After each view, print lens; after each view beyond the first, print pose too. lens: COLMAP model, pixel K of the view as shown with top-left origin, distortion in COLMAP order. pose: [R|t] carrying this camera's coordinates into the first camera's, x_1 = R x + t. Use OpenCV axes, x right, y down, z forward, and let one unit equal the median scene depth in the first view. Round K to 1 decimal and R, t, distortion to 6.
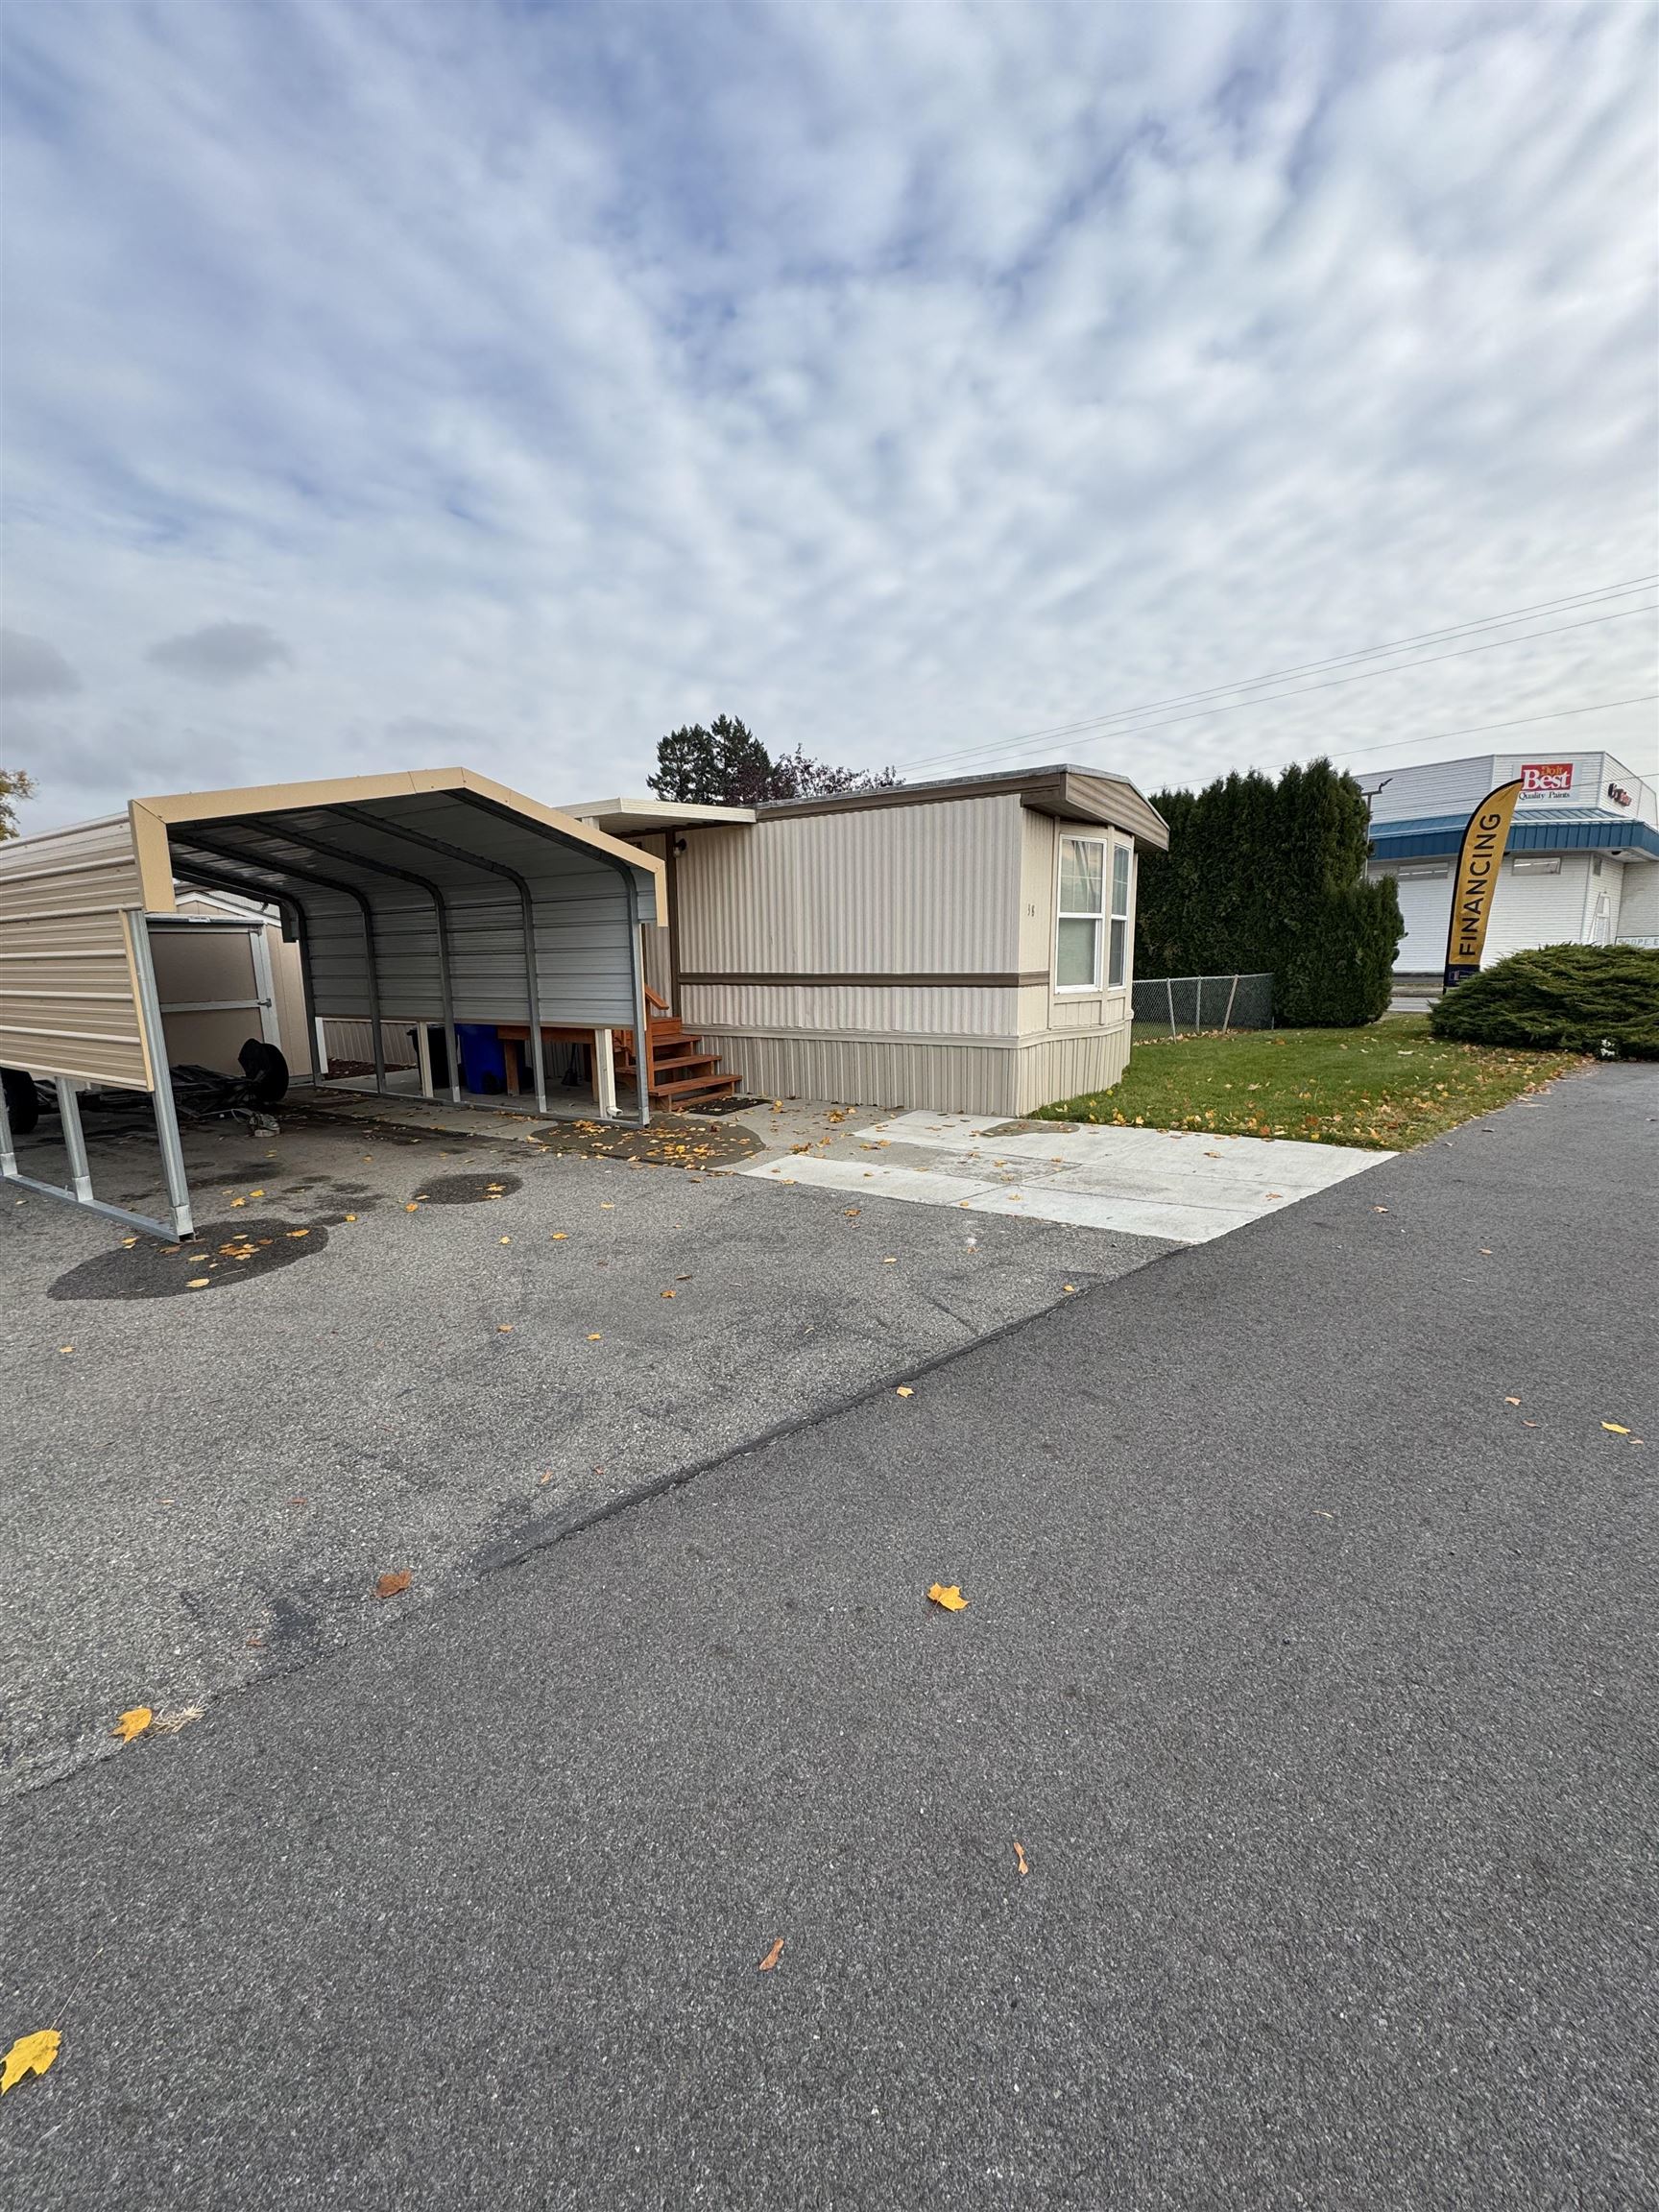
lens RADIAL K [[879.7, 0, 831.4], [0, 879.7, 1083.6], [0, 0, 1]] dist [-0.007080, -0.000259]
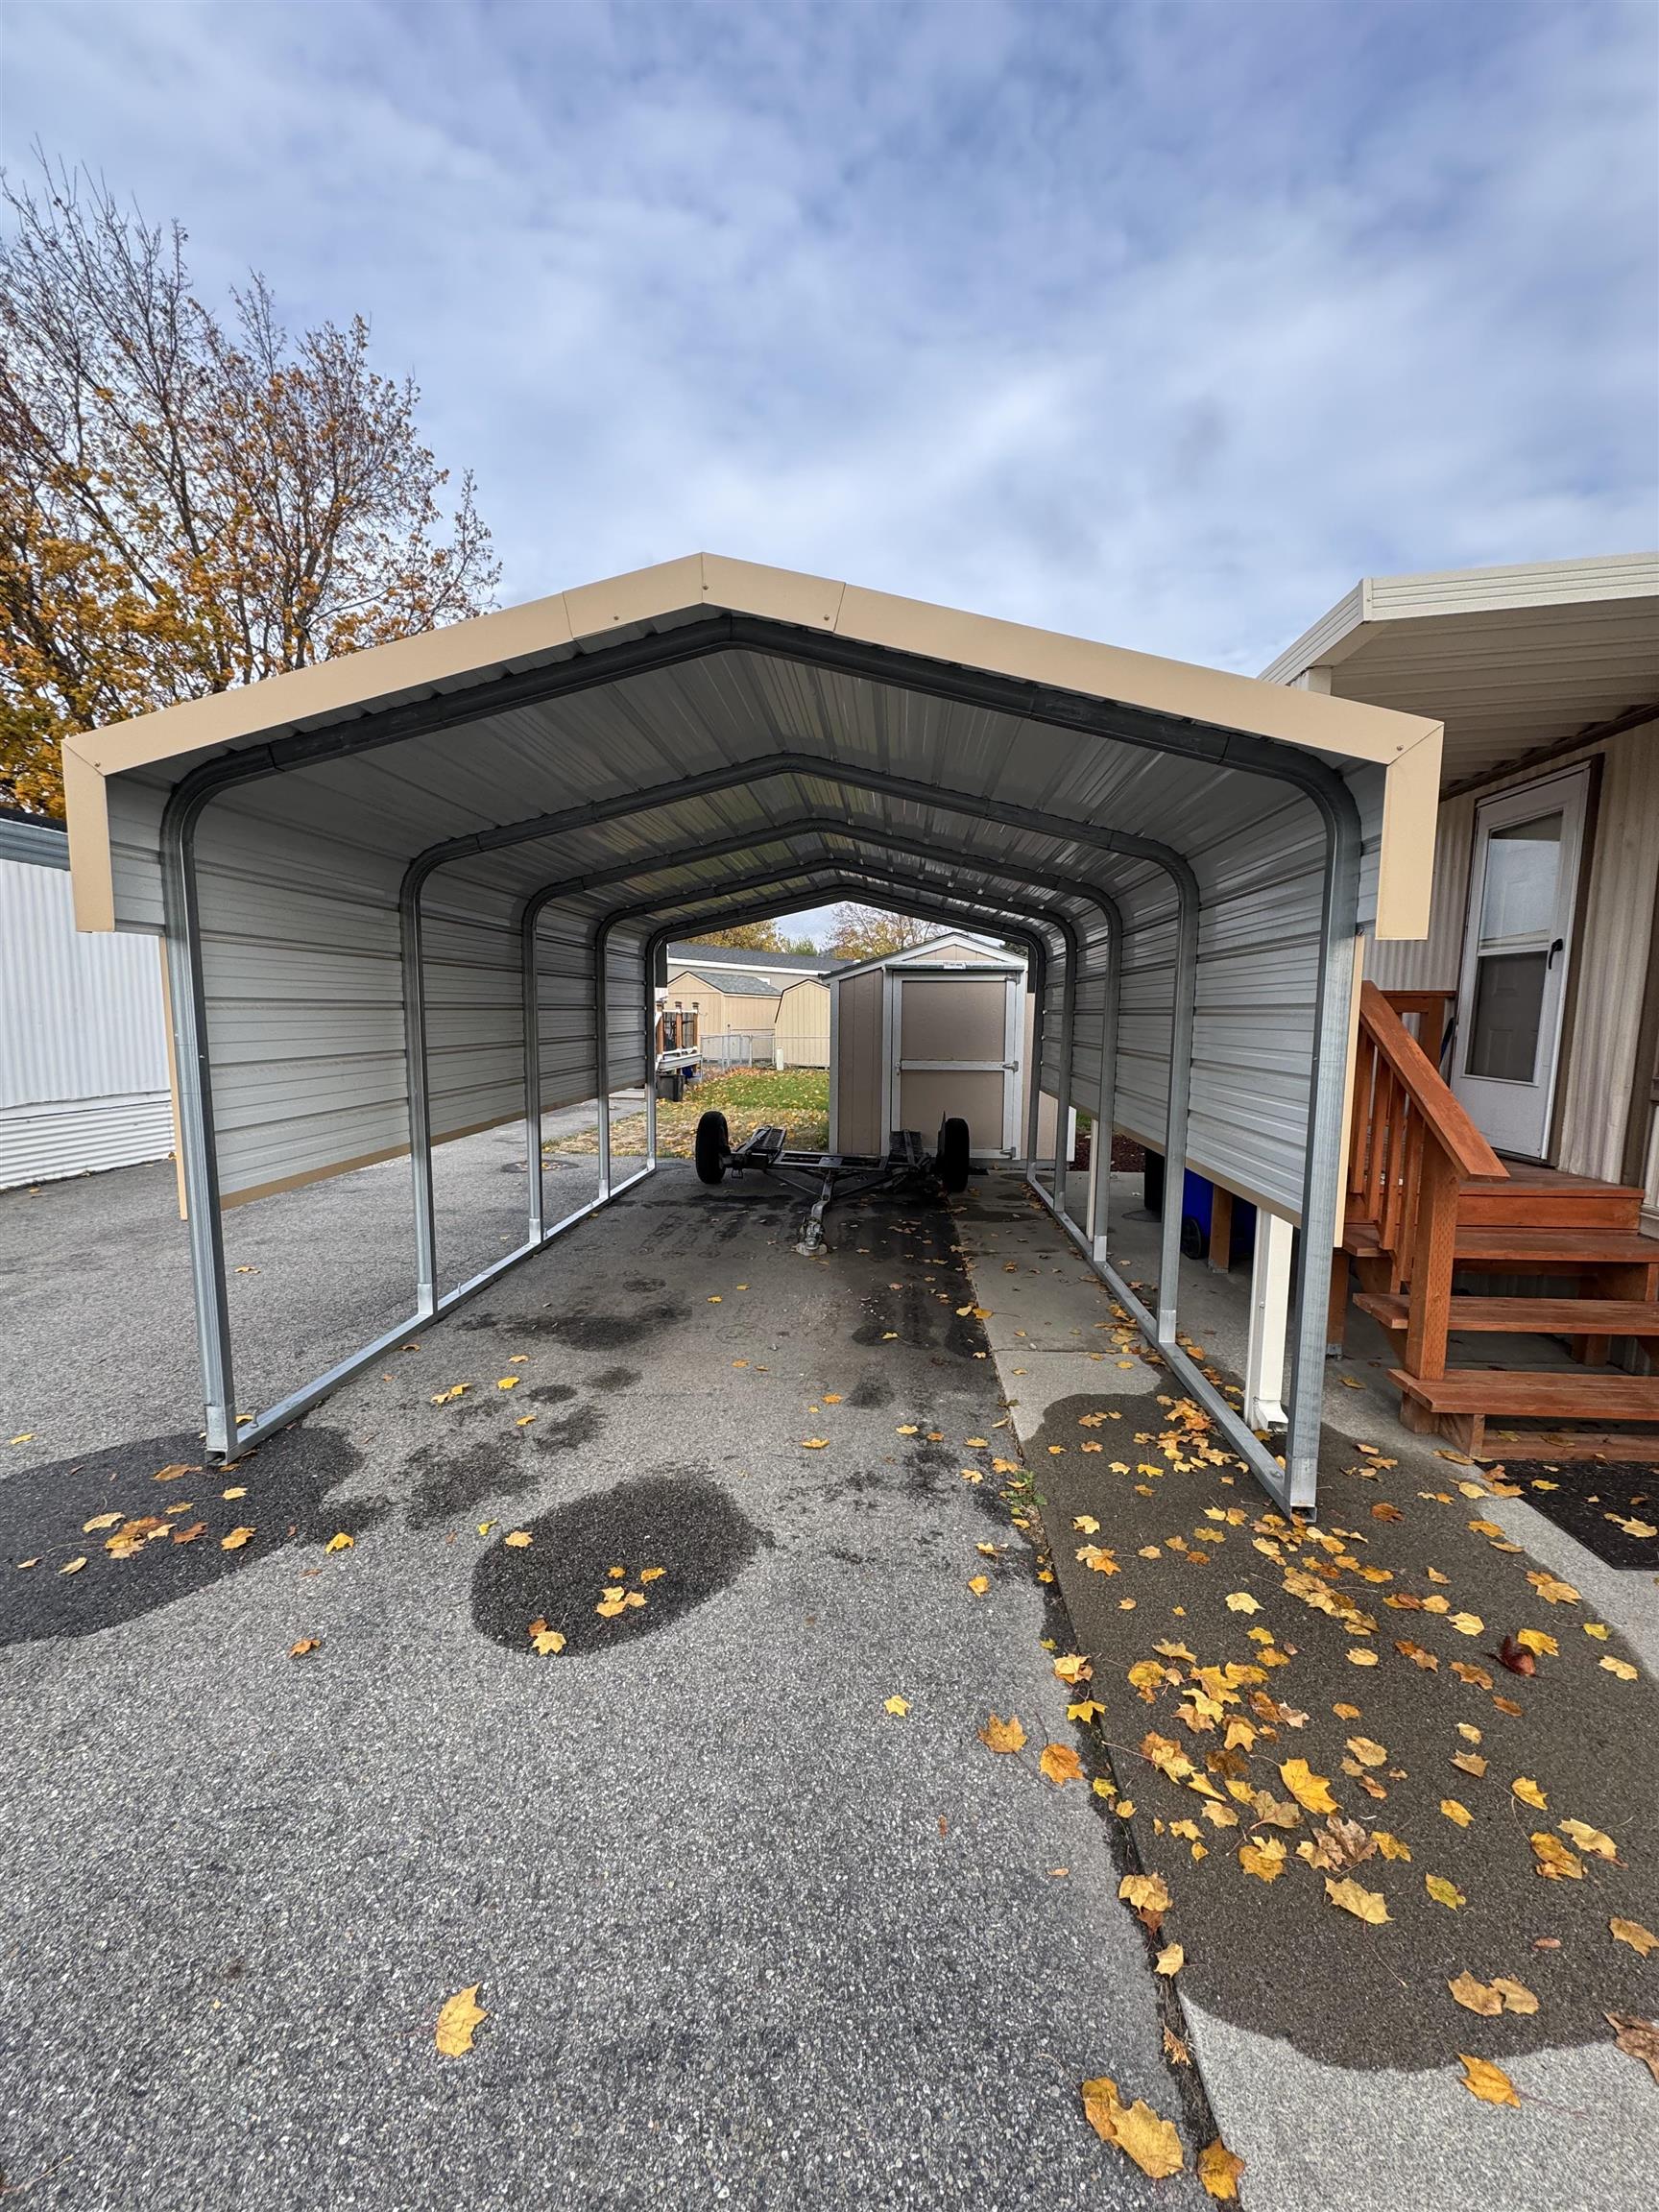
lens RADIAL K [[879.7, 0, 831.4], [0, 879.7, 1083.6], [0, 0, 1]] dist [-0.007080, -0.000259]
pose [[0.471807, 0.090017, -0.877095, -0.011998], [-0.144112, 0.989270, 0.024009, -0.138727], [0.869845, 0.115072, 0.479717, 0.900456]]
